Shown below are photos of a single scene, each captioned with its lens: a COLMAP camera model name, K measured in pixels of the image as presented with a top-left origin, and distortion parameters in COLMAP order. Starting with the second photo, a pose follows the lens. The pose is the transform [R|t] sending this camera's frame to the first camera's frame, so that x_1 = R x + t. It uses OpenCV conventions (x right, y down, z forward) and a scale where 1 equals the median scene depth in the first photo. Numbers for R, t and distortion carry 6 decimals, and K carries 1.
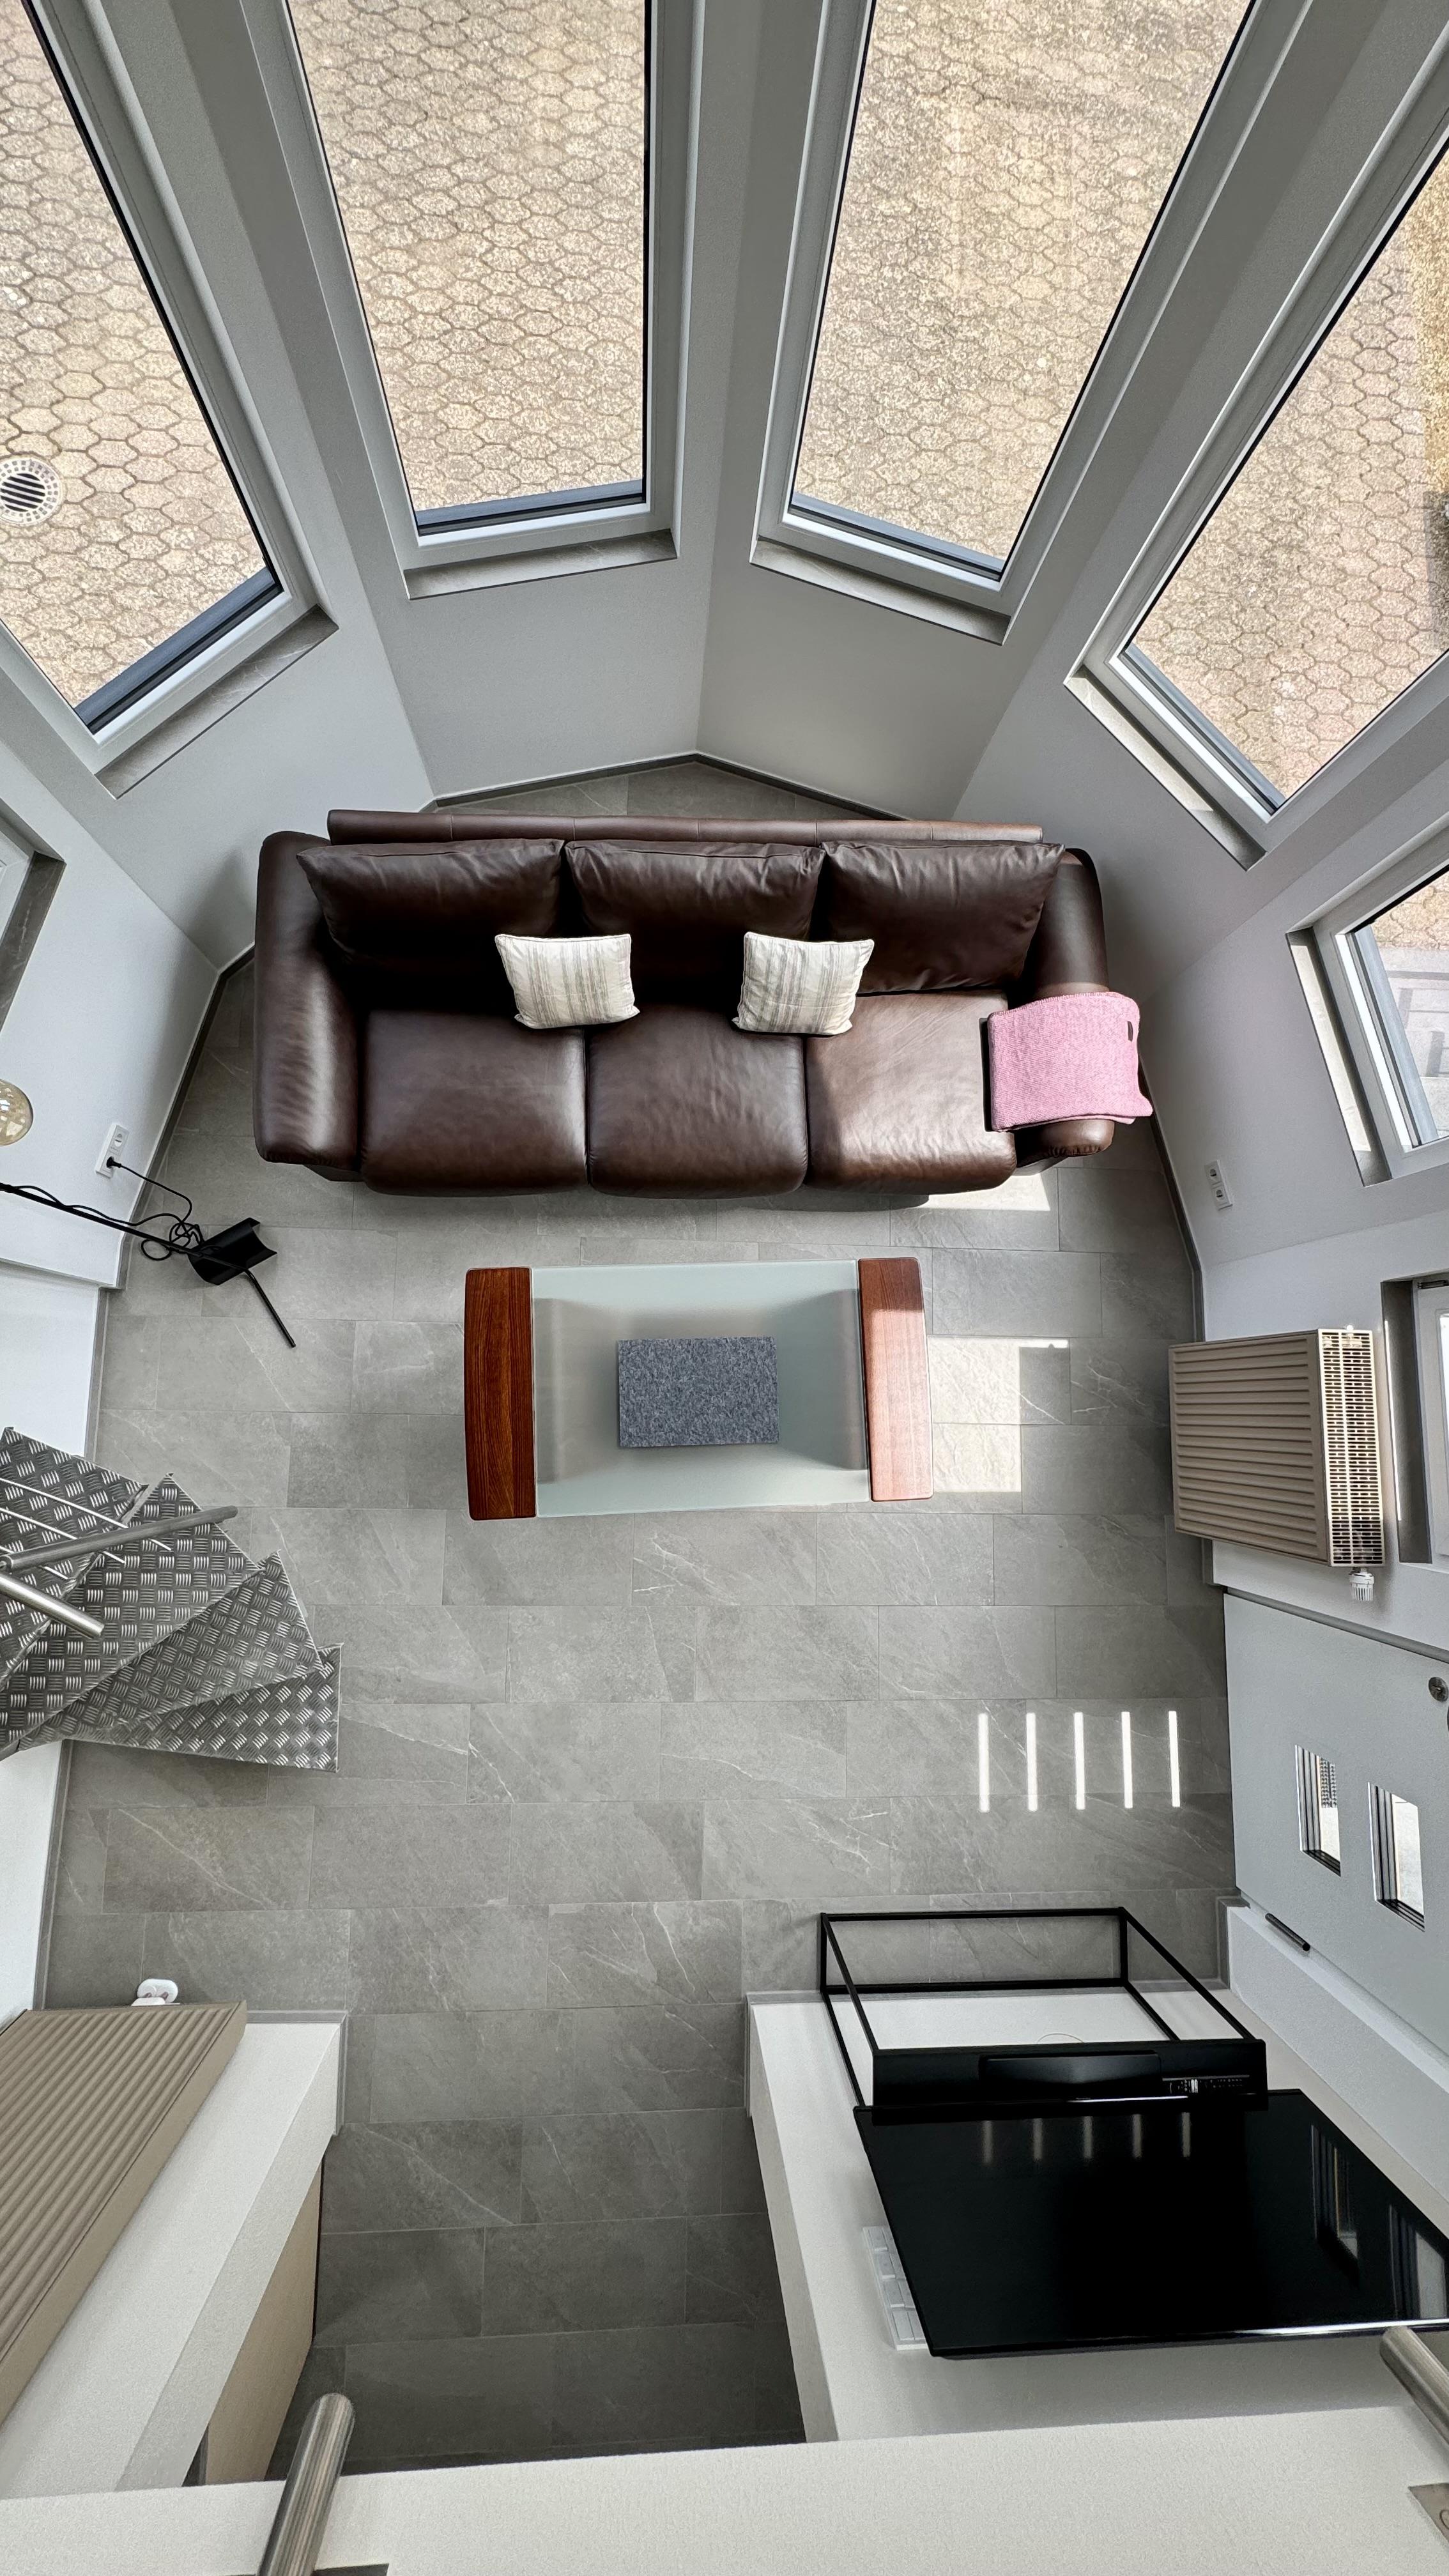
lens RADIAL K [[1028.7, 0, 724.5], [0, 1028.7, 1288.0], [0, 0, 1]] dist [-0.000689, -0.000121]
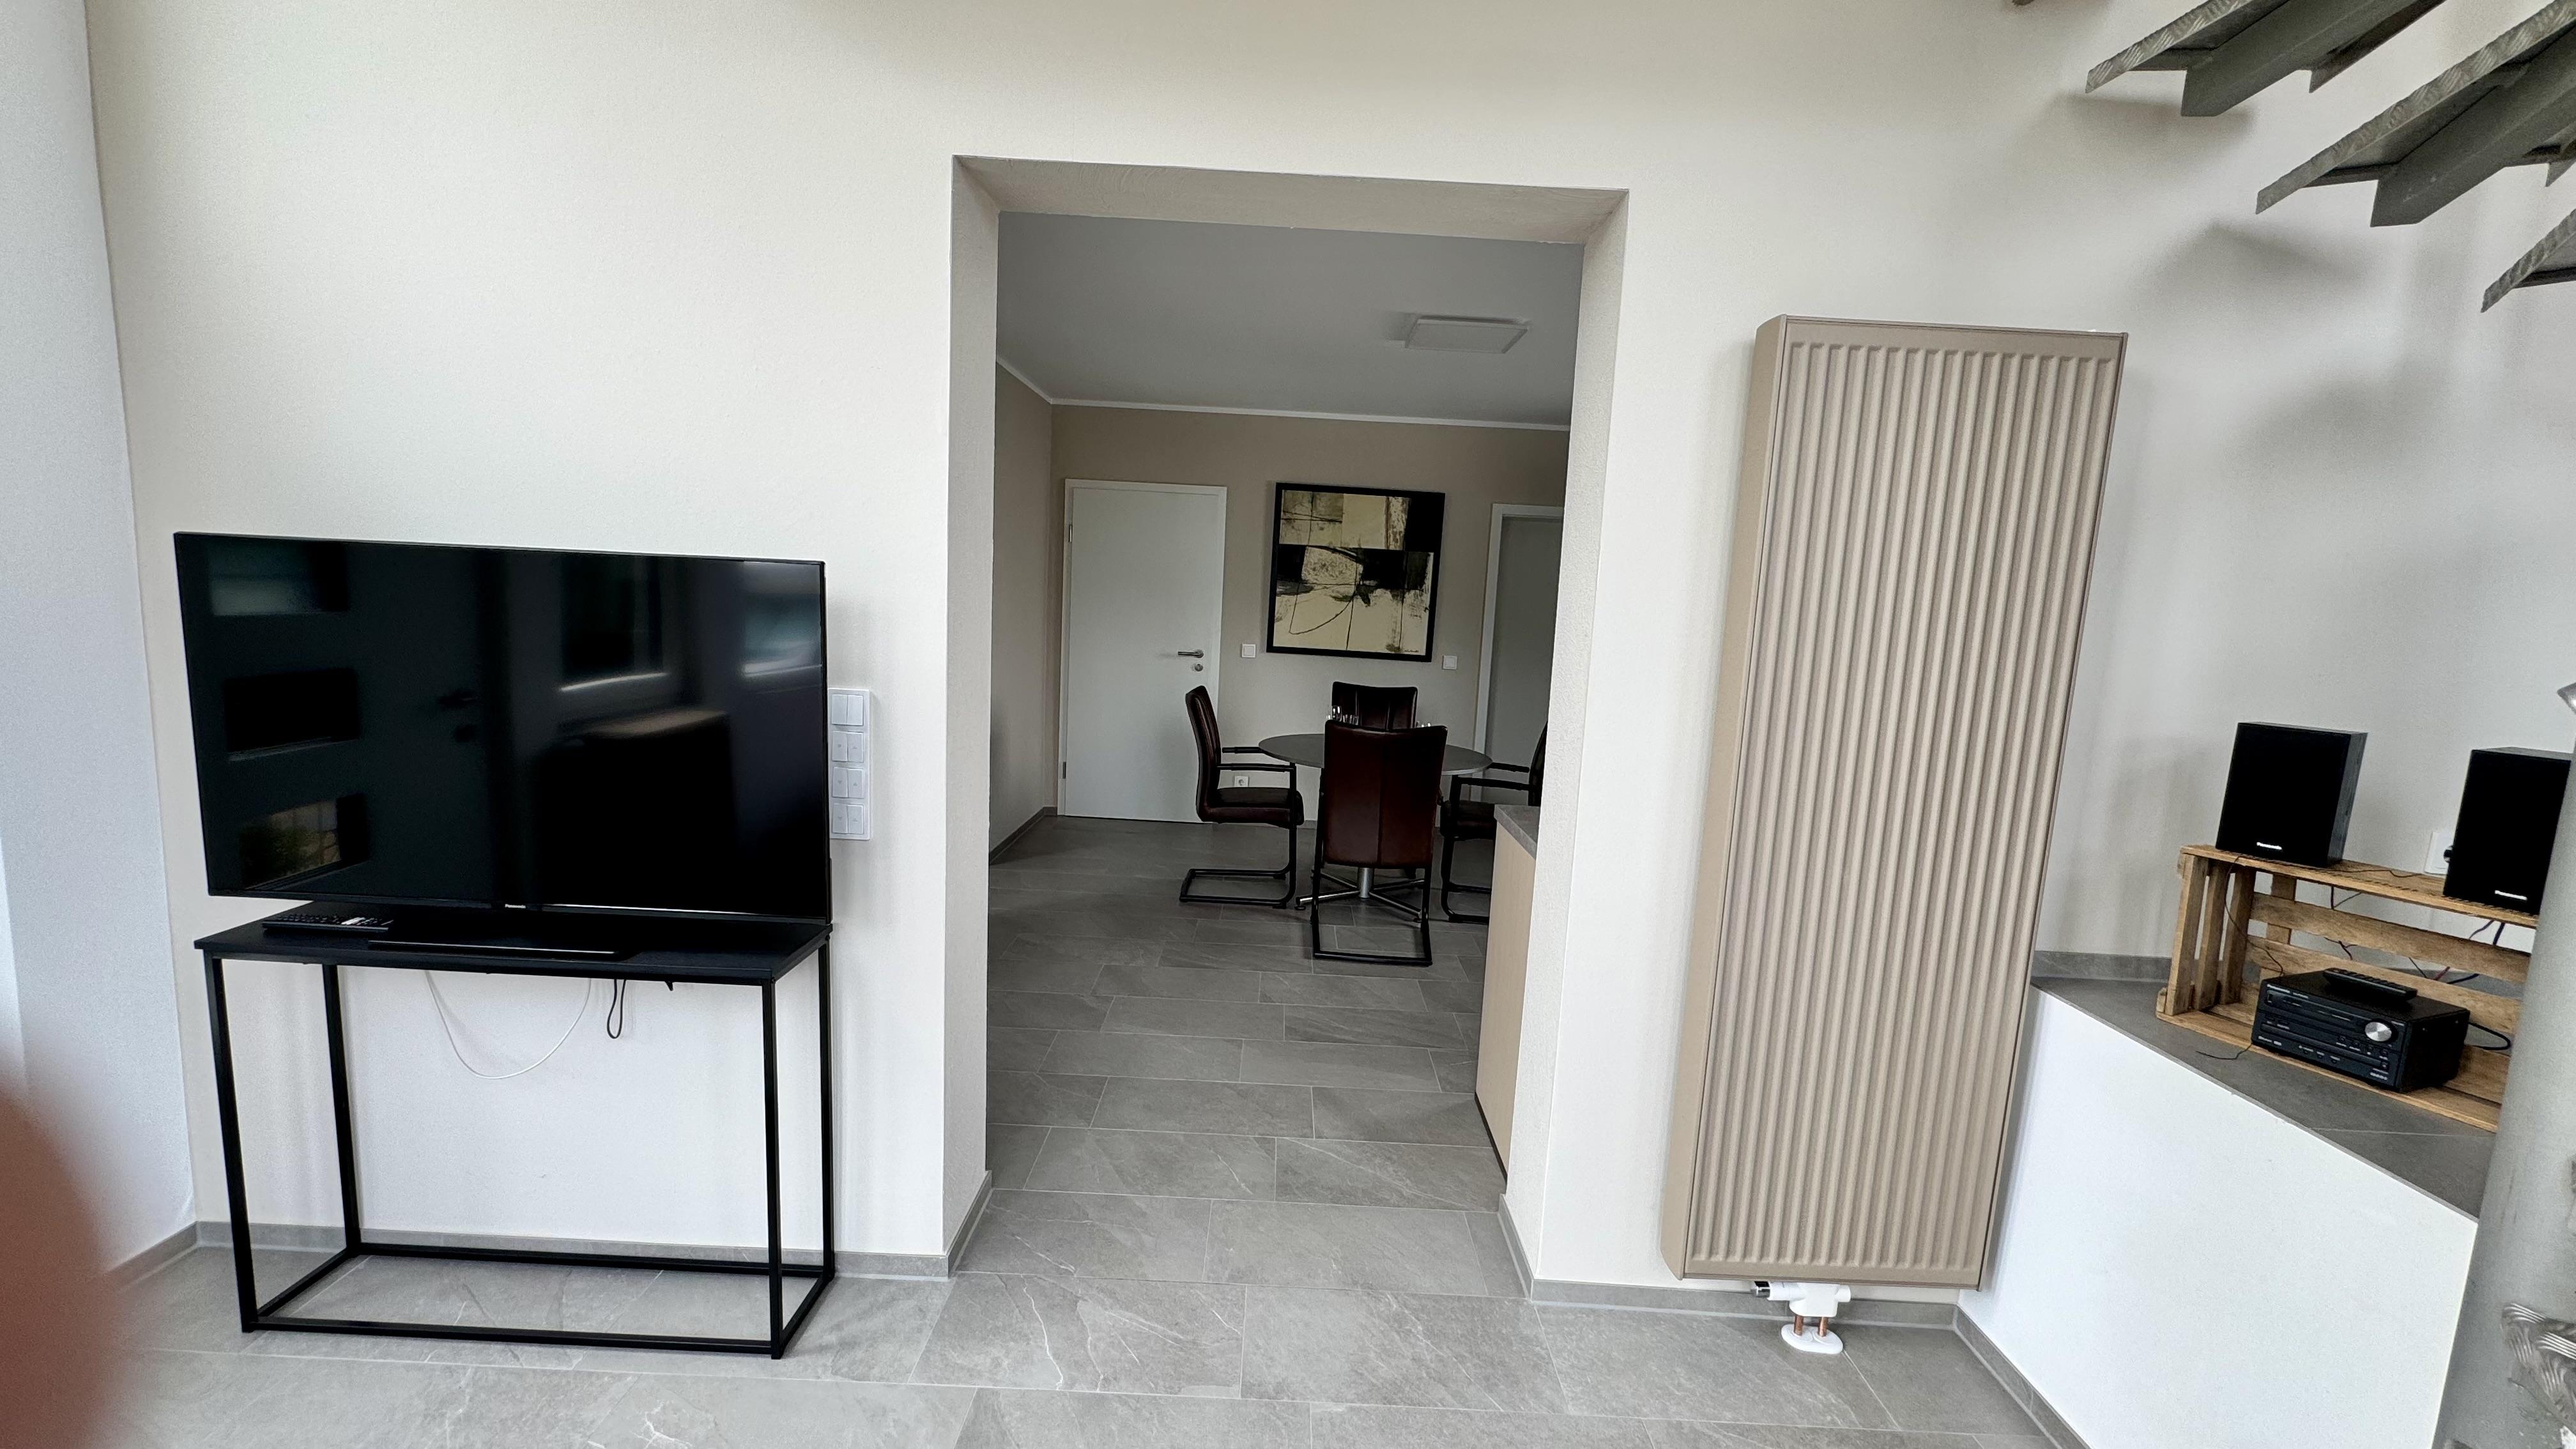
lens RADIAL K [[1028.7, 0, 1288.0], [0, 1028.7, 724.5], [0, 0, 1]] dist [-0.000689, -0.000121]
pose [[-0.991619, -0.125029, -0.032555, -0.132925], [-0.032862, 0.000391, 0.999460, 0.017767], [-0.124949, 0.992153, -0.004496, 0.634200]]
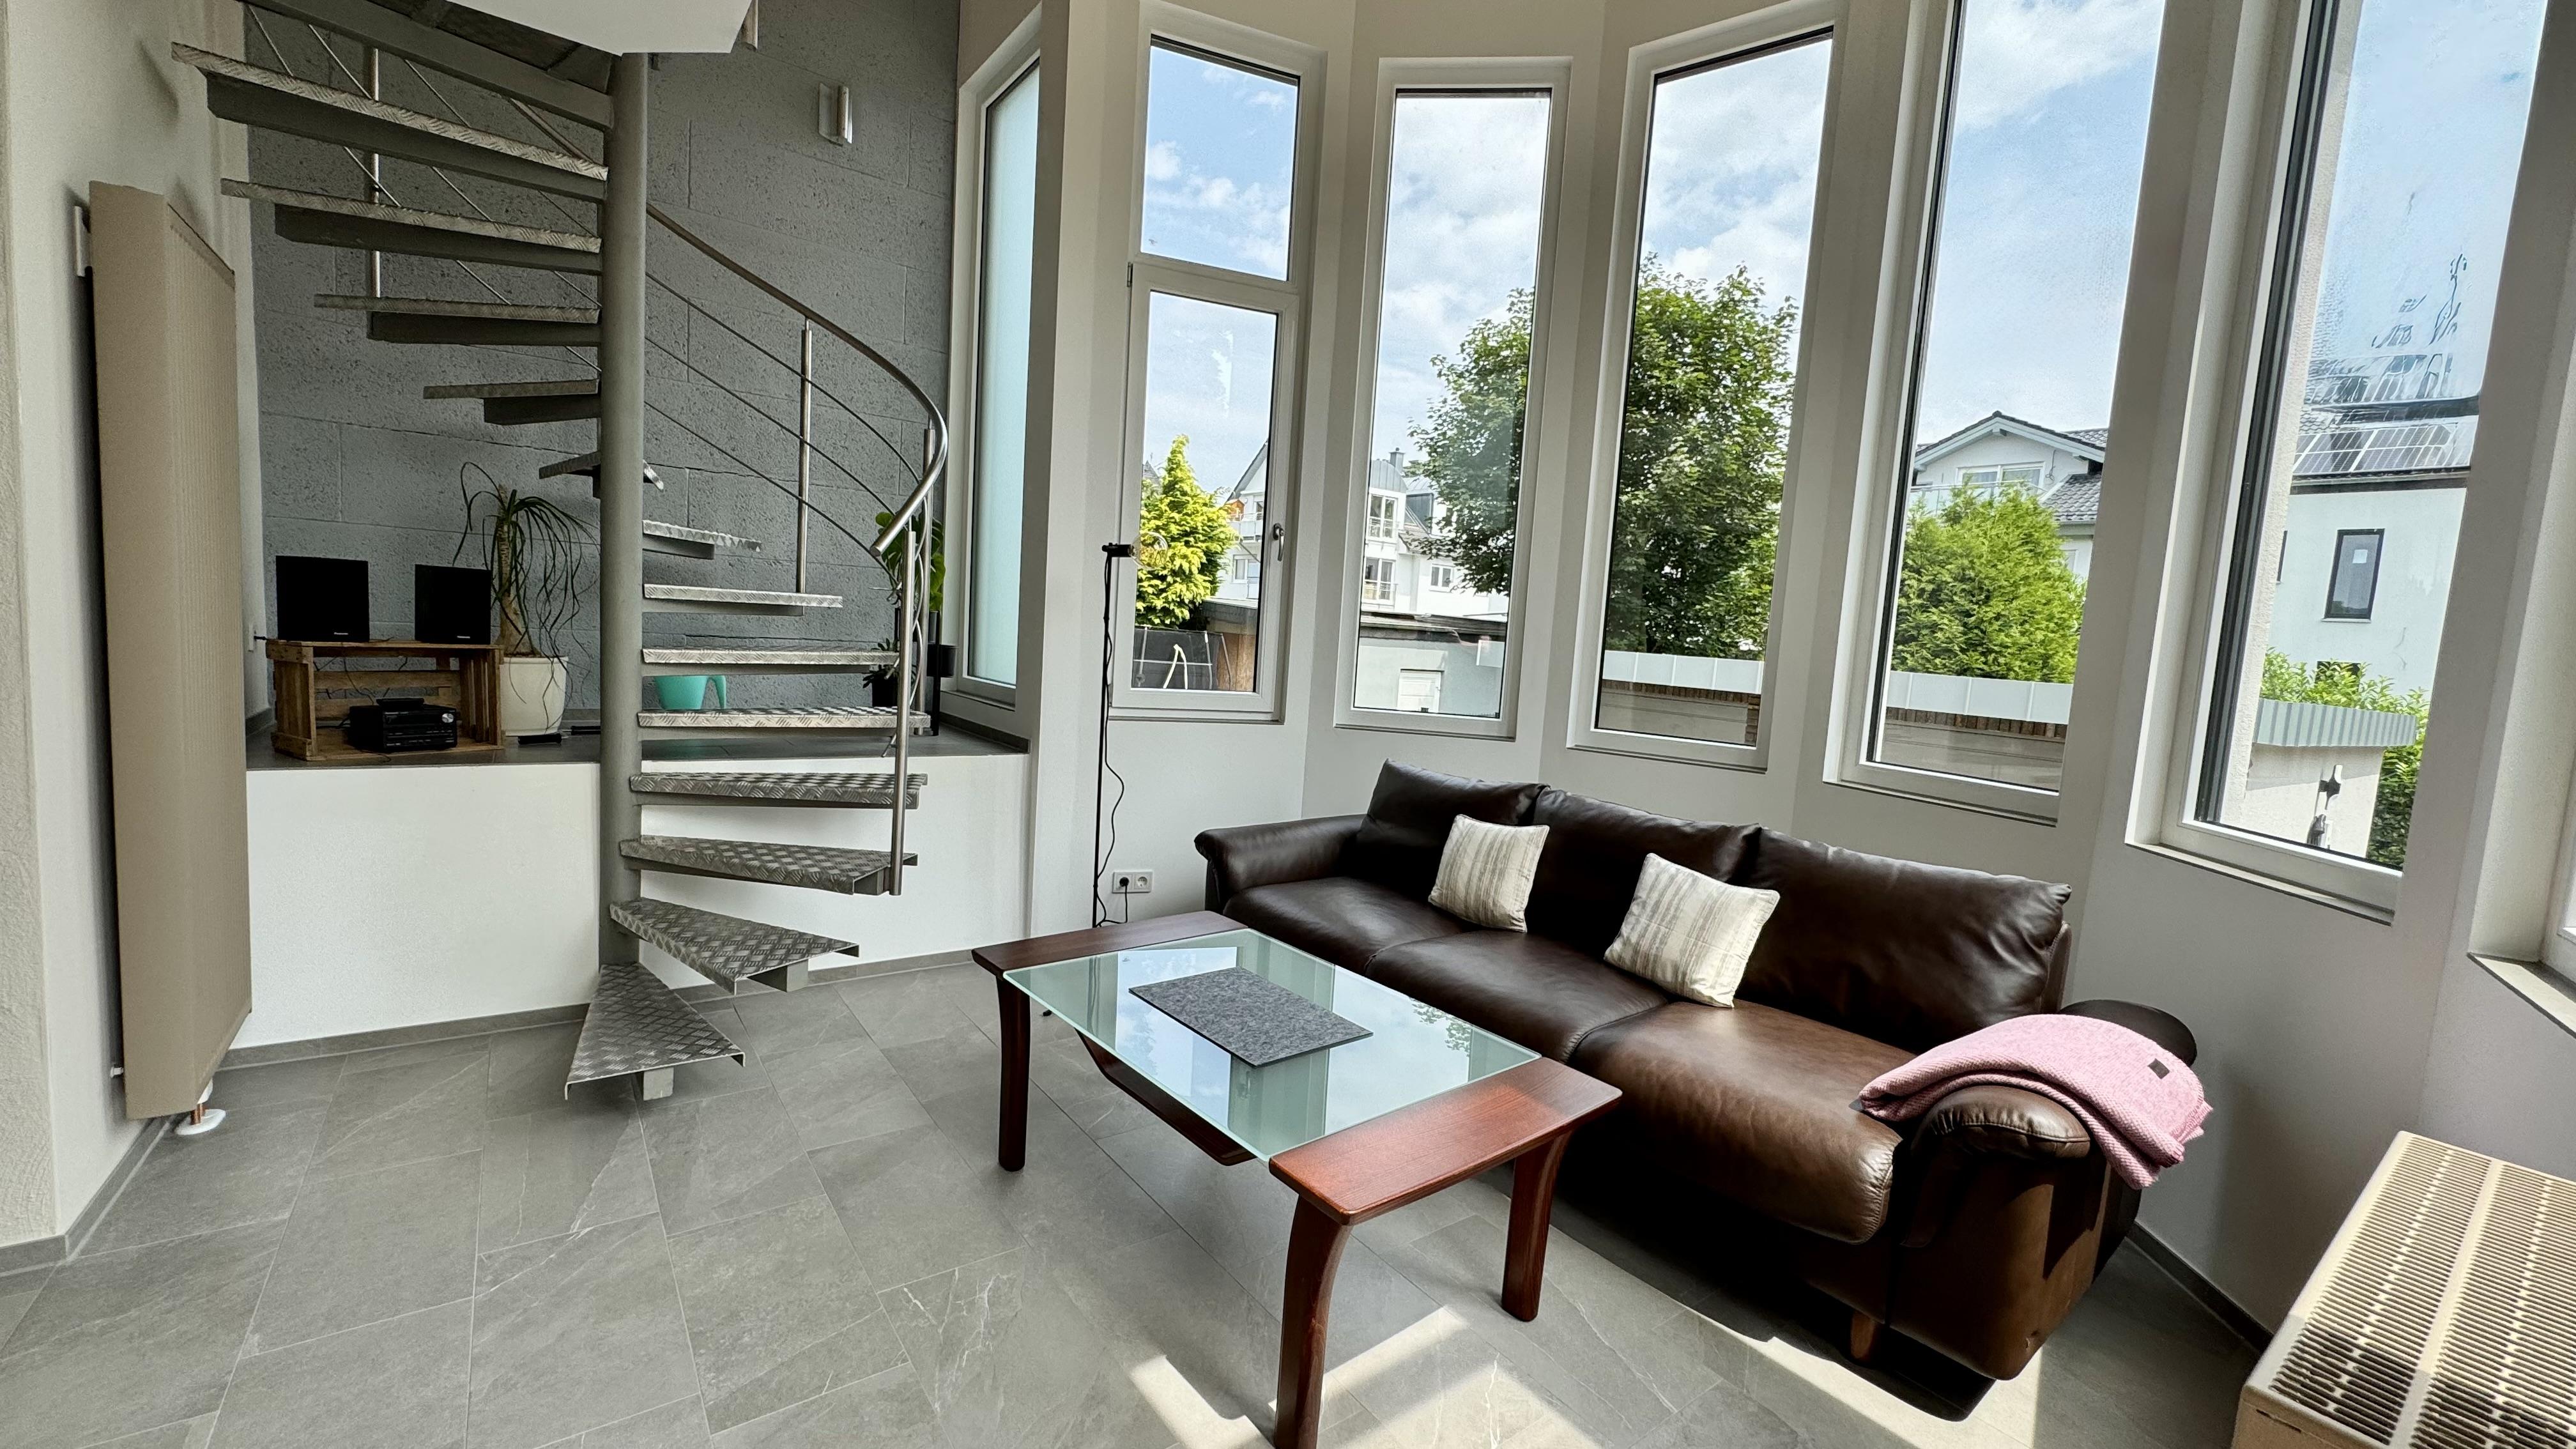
lens RADIAL K [[1028.7, 0, 1288.0], [0, 1028.7, 724.5], [0, 0, 1]] dist [-0.000689, -0.000121]
pose [[0.612577, 0.034801, -0.789645, 0.533173], [-0.787013, 0.119387, -0.605274, 0.468707], [0.073209, 0.992238, 0.100523, 0.681564]]
